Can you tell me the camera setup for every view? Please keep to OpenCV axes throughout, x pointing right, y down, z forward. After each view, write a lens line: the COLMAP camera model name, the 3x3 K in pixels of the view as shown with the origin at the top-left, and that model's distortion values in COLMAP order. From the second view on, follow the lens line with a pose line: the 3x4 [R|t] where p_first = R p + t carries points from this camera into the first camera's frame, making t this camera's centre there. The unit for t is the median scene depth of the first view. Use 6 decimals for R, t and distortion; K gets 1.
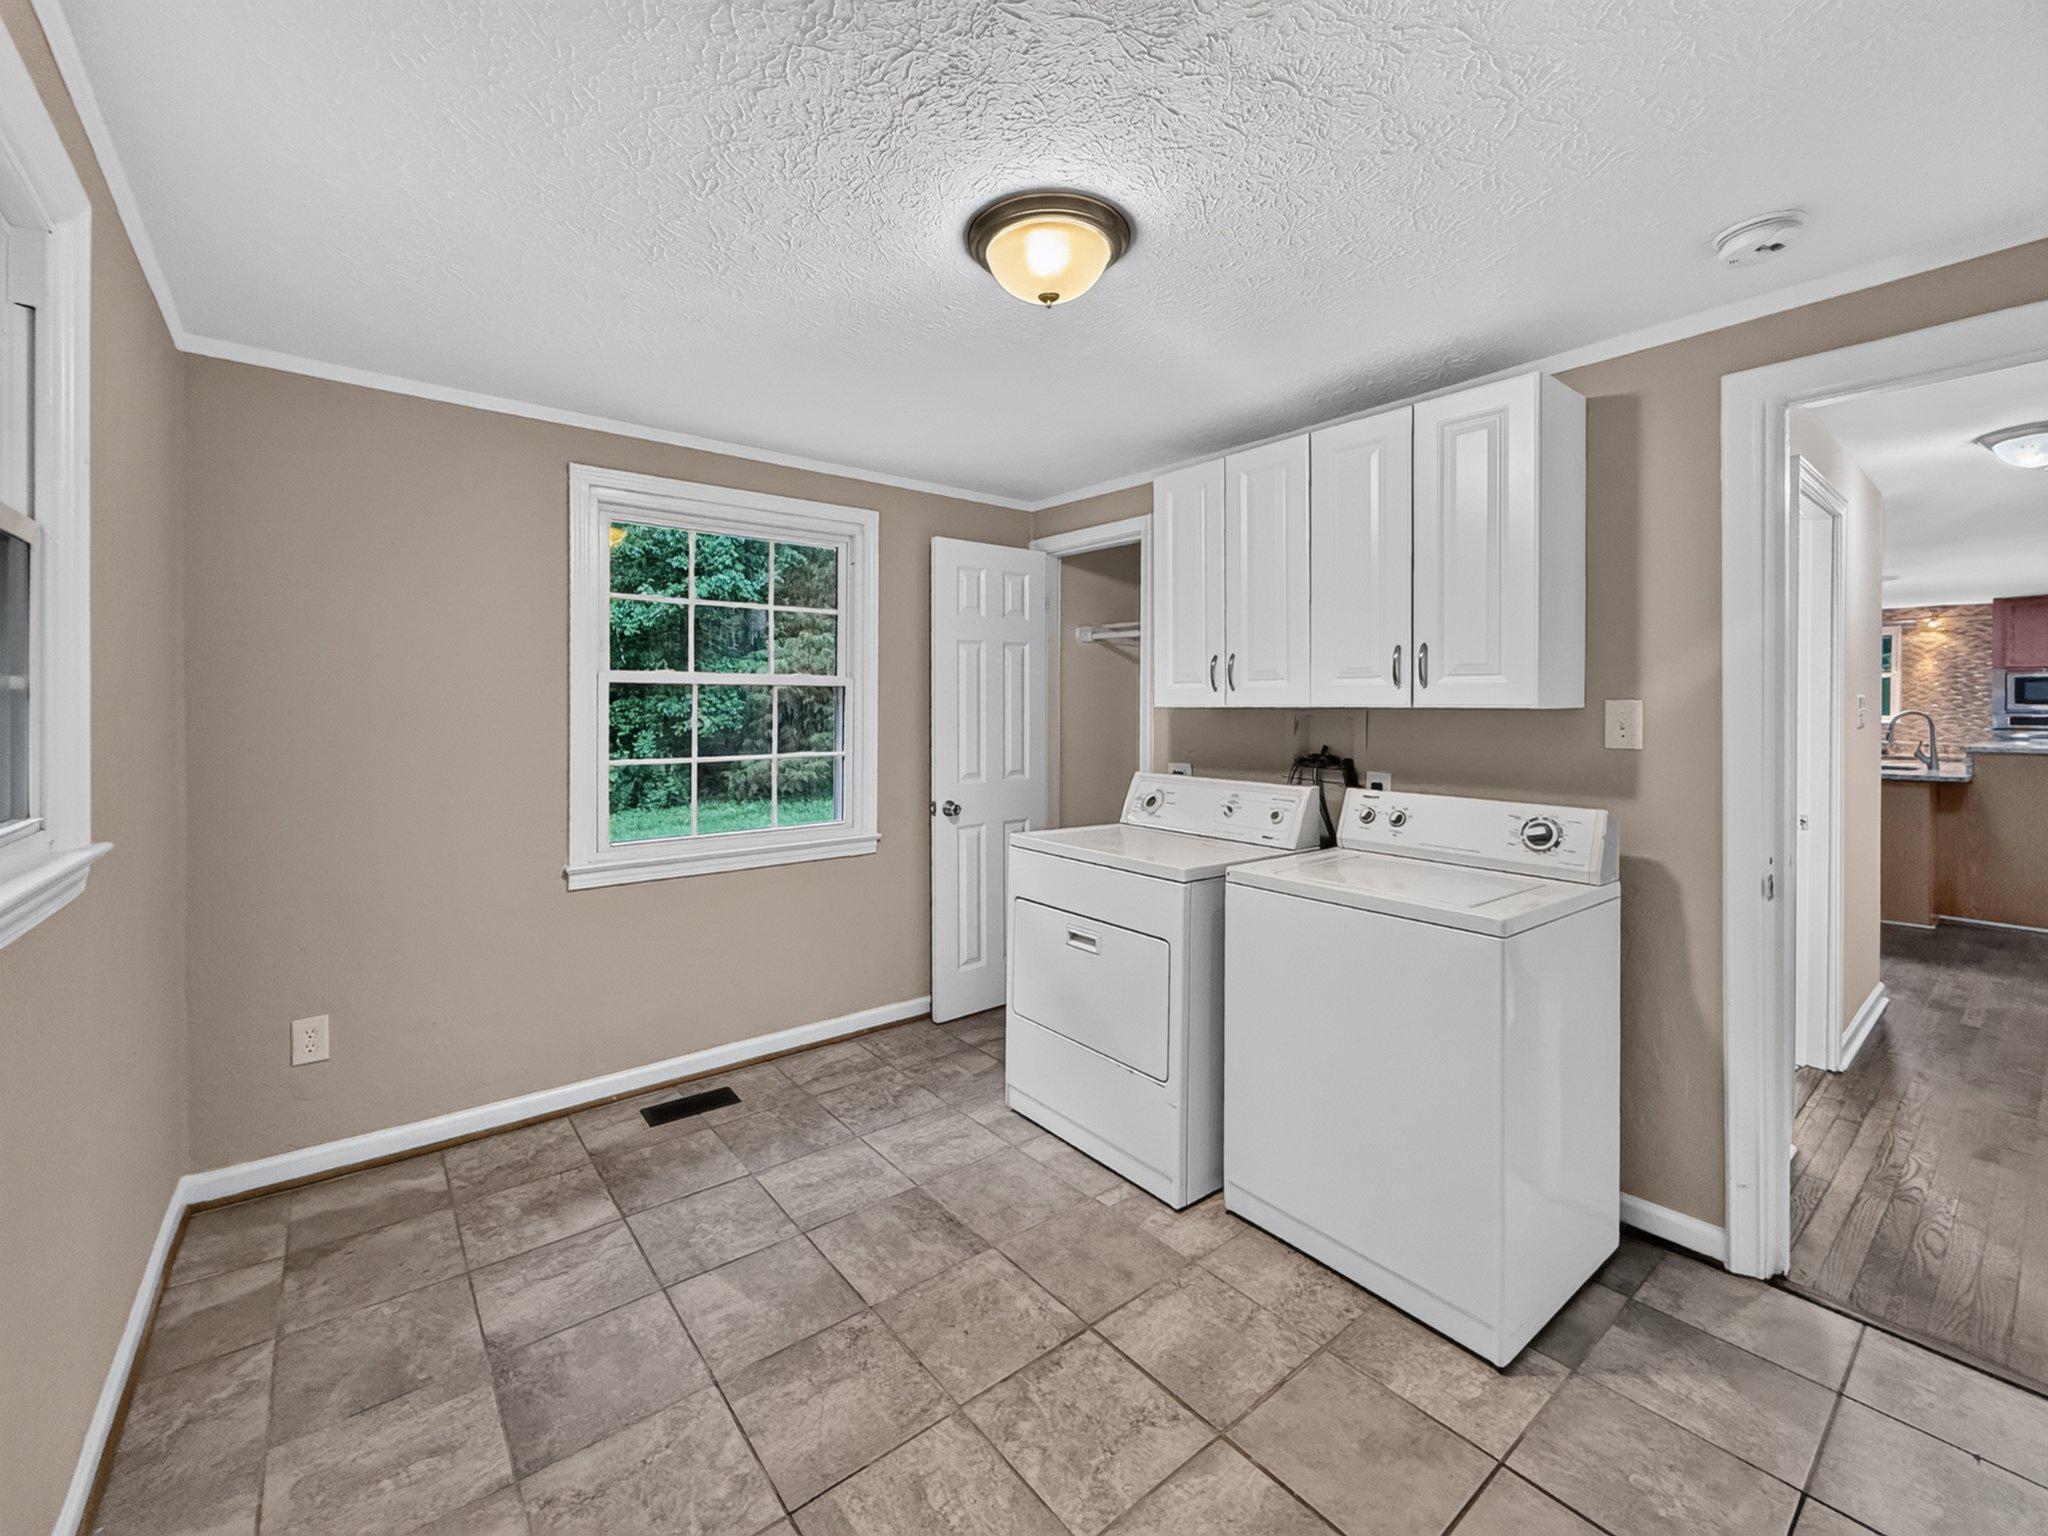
lens RADIAL K [[825.5, 0, 1012.6], [0, 825.5, 715.0], [0, 0, 1]] dist [0.003156, -0.000543]
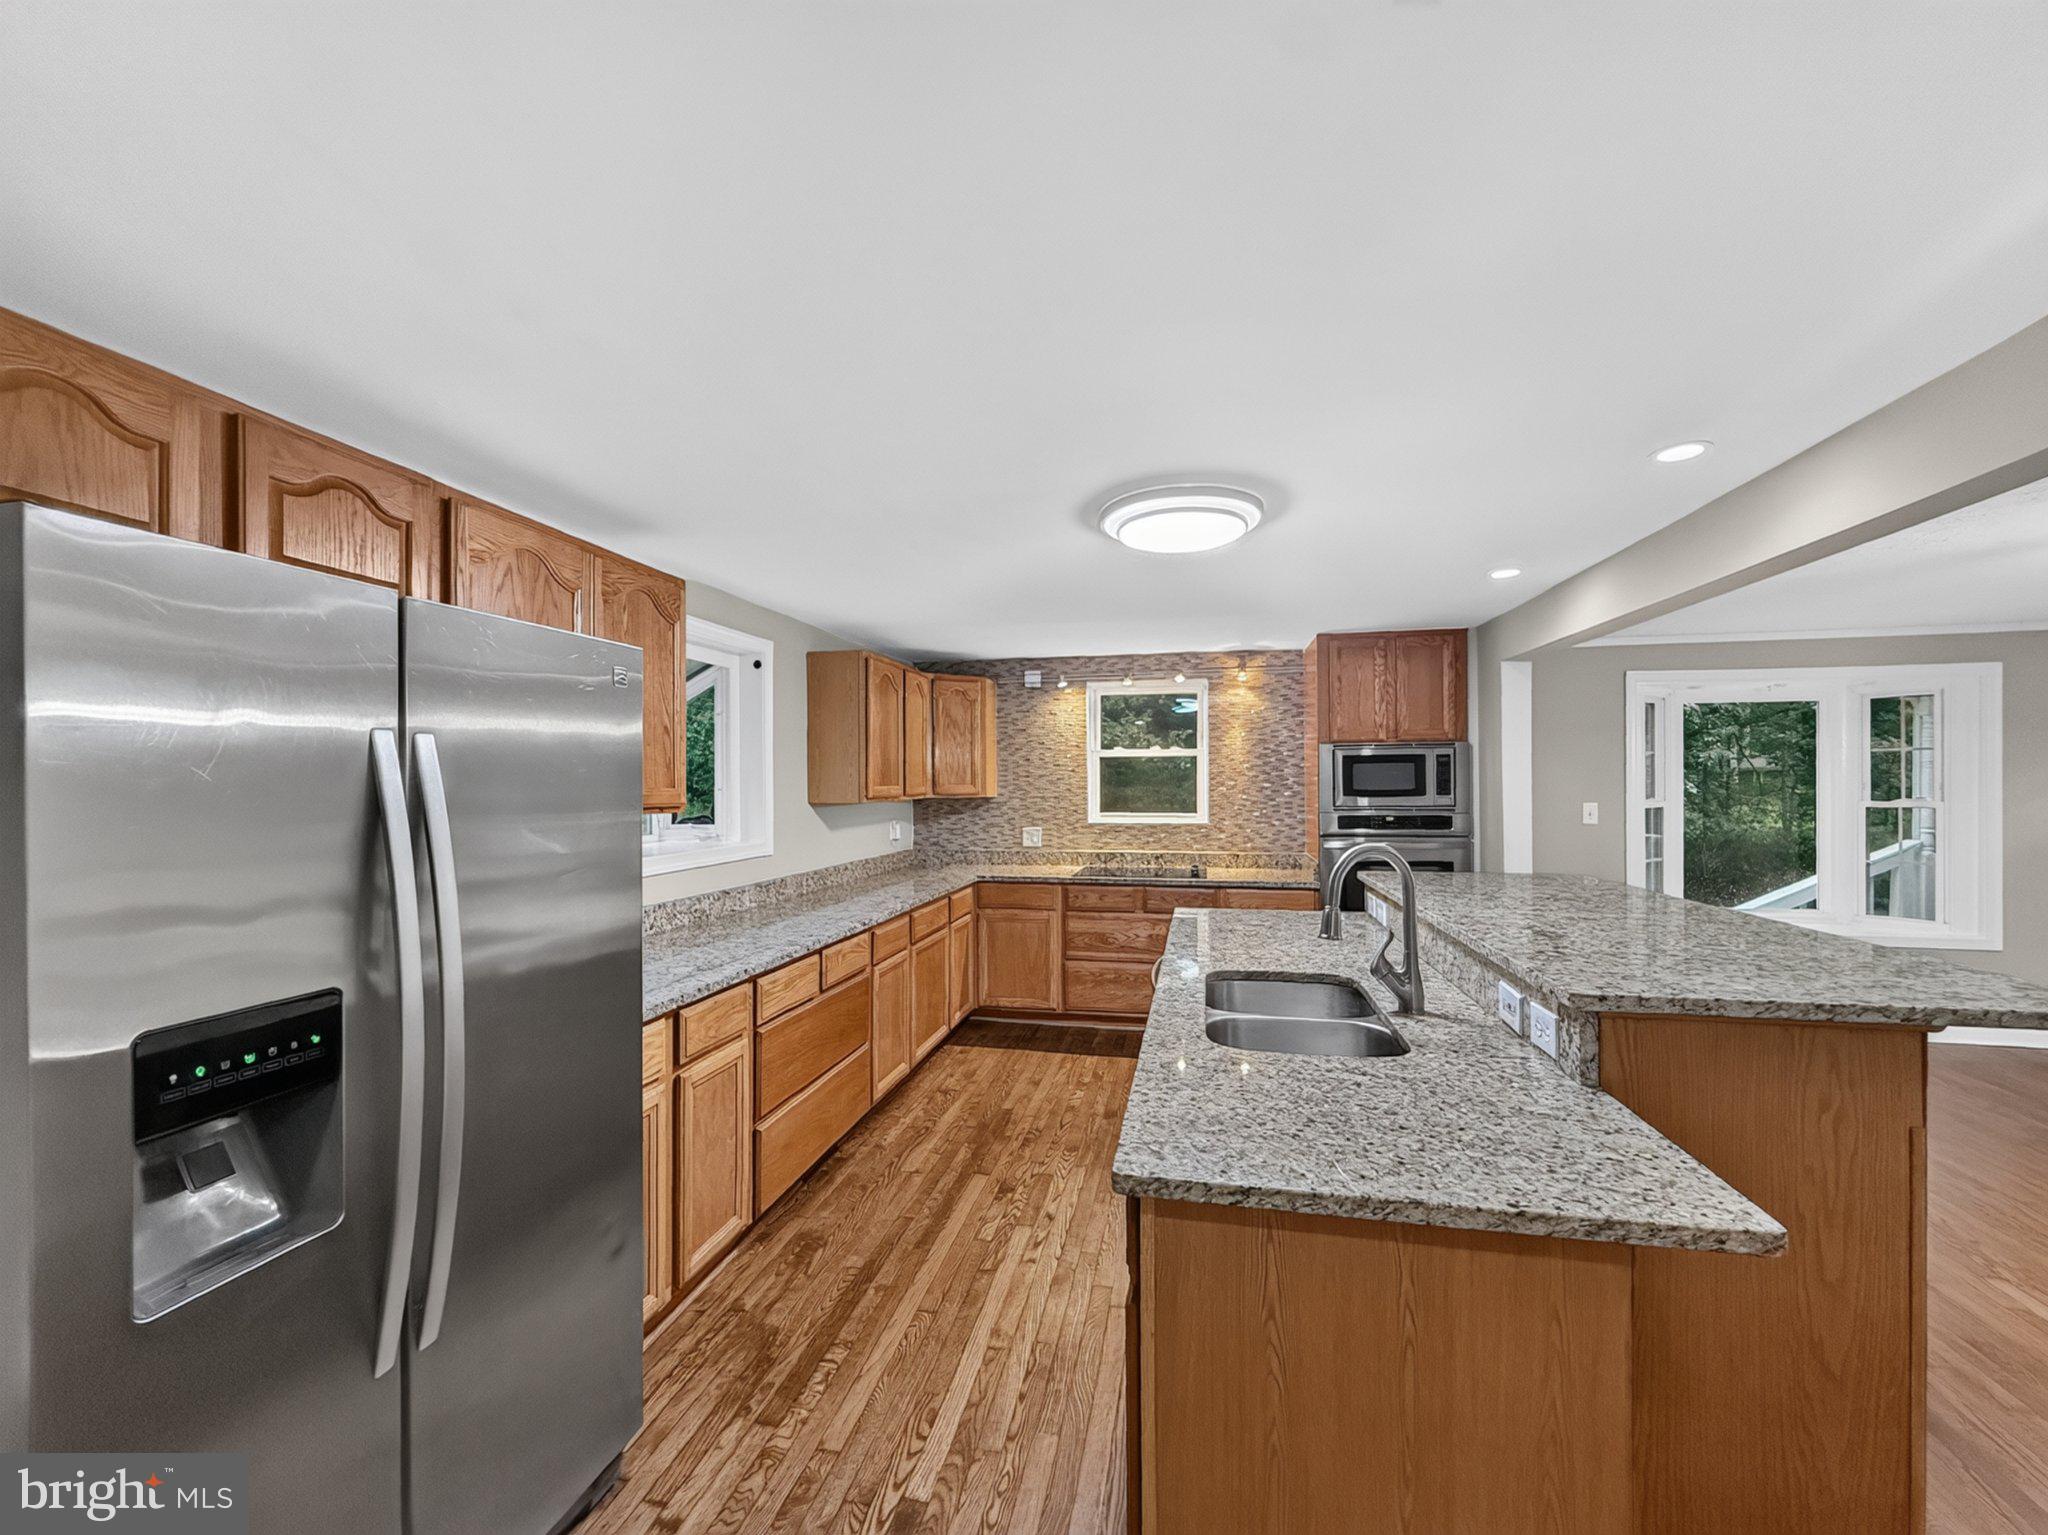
lens RADIAL K [[825.5, 0, 1026.3], [0, 825.5, 792.4], [0, 0, 1]] dist [0.003156, -0.000543]
pose [[0.762324, -0.012273, 0.647080, 0.555298], [0.014010, 0.999899, 0.002459, -0.020102], [-0.647044, 0.007191, 0.762419, 0.617211]]
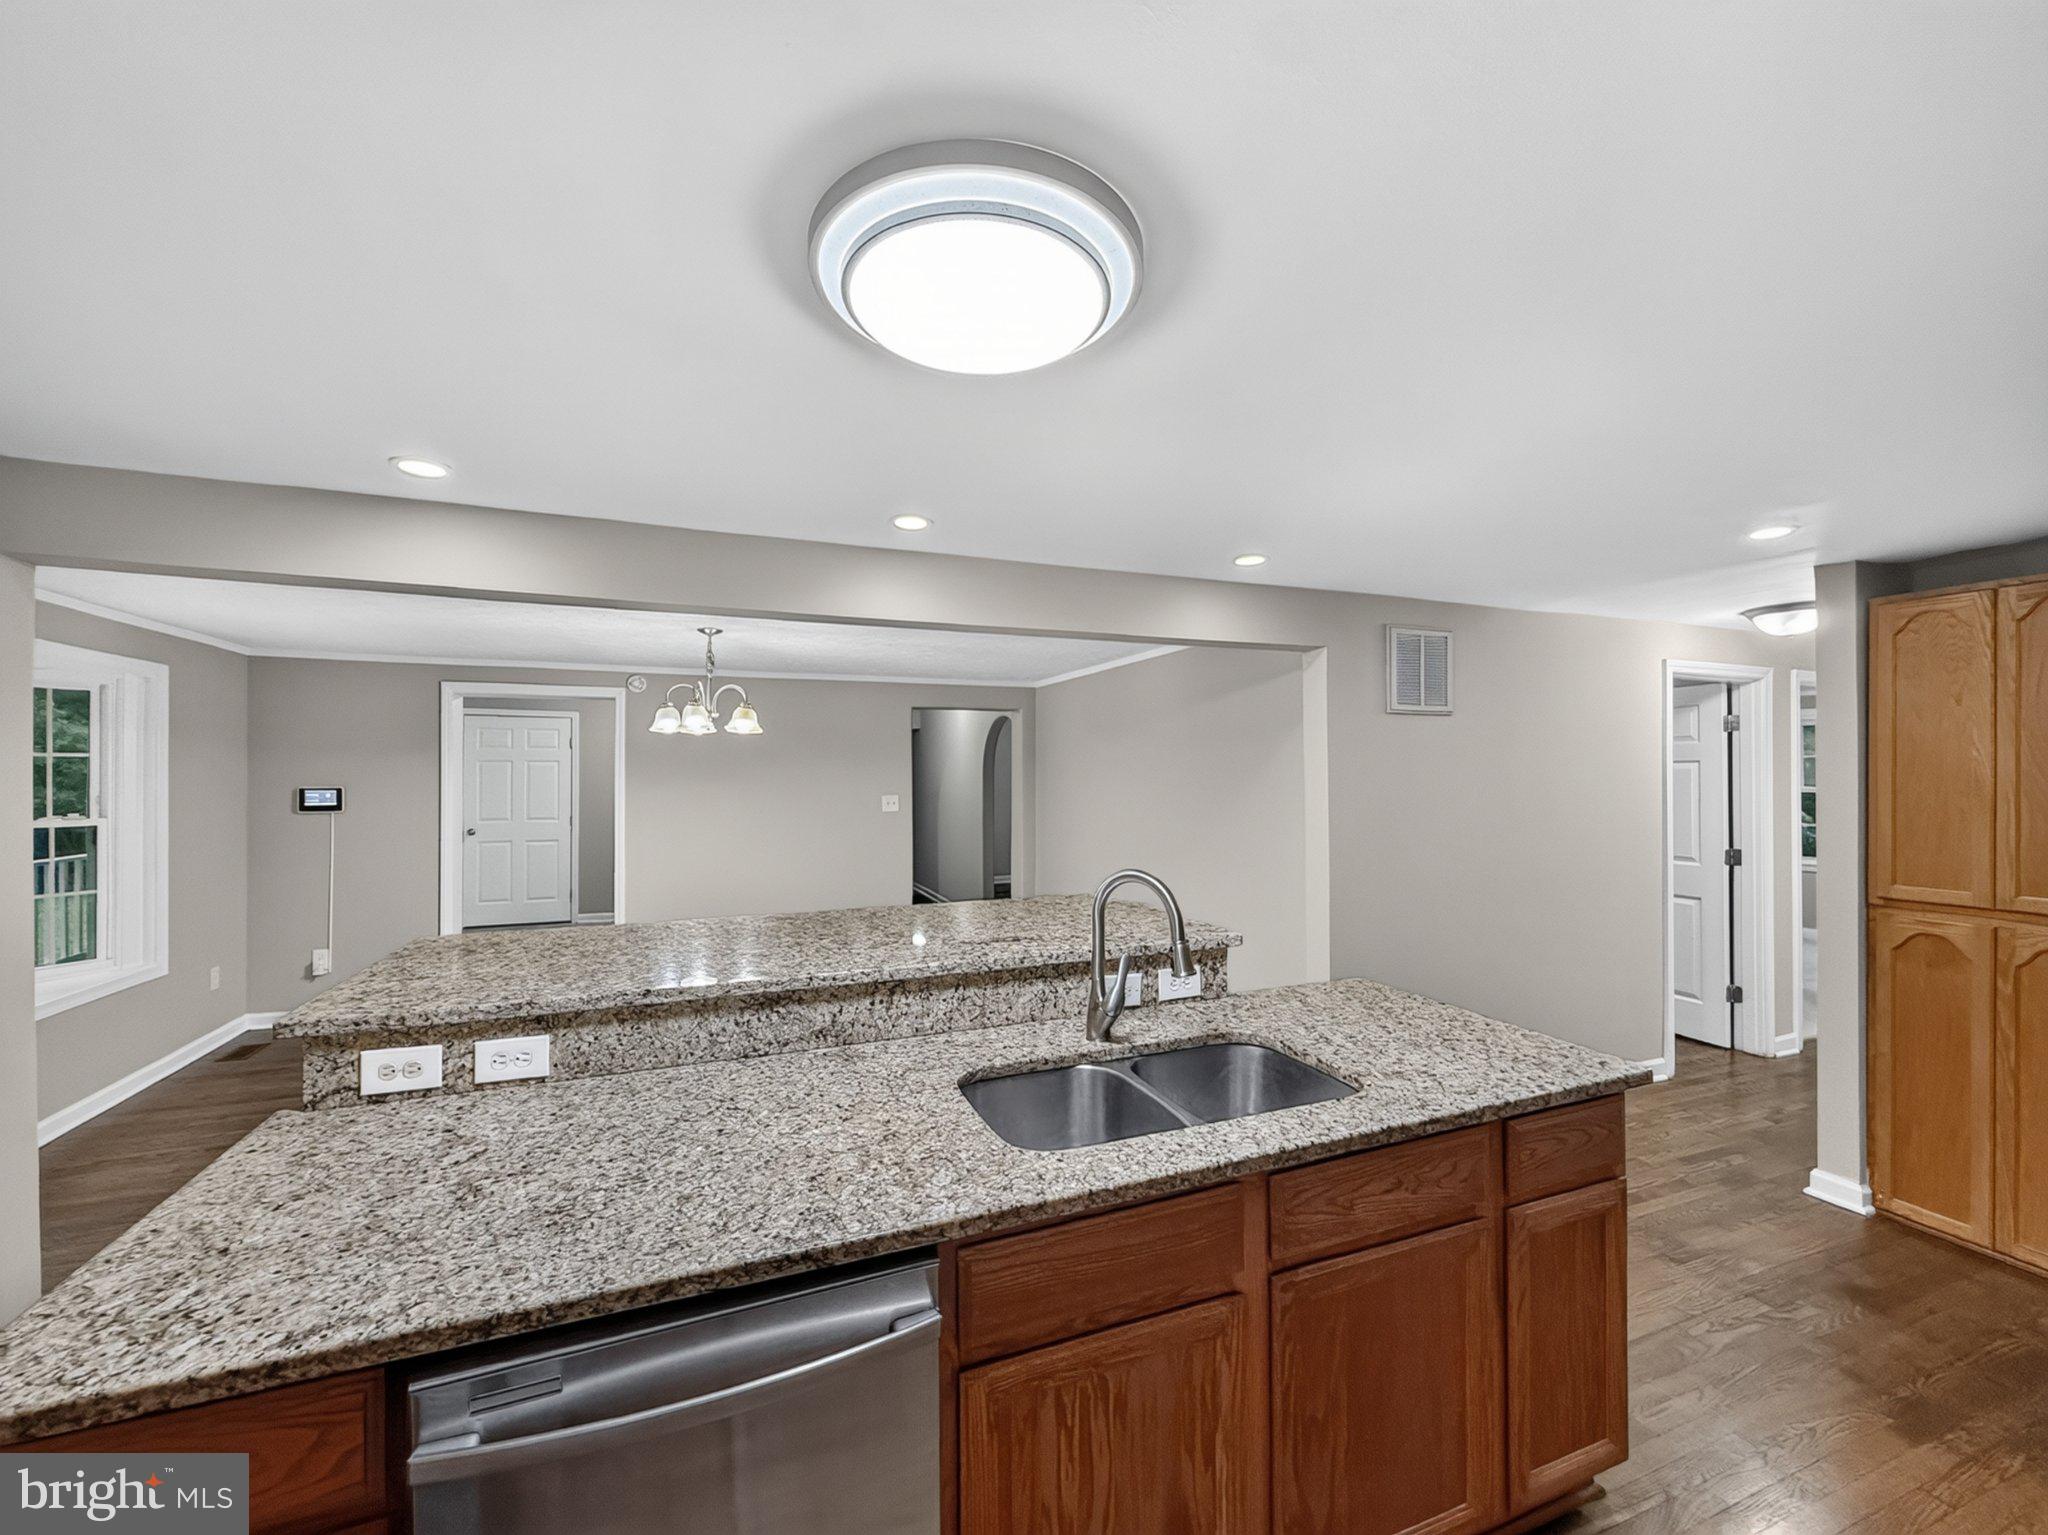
lens RADIAL K [[825.5, 0, 1021.7], [0, 825.5, 767.1], [0, 0, 1]] dist [0.003156, -0.000543]
pose [[-0.962981, 0.002890, 0.269553, 0.767034], [0.003676, 0.999990, 0.002411, -0.032590], [-0.269544, 0.003313, -0.962982, 0.981538]]
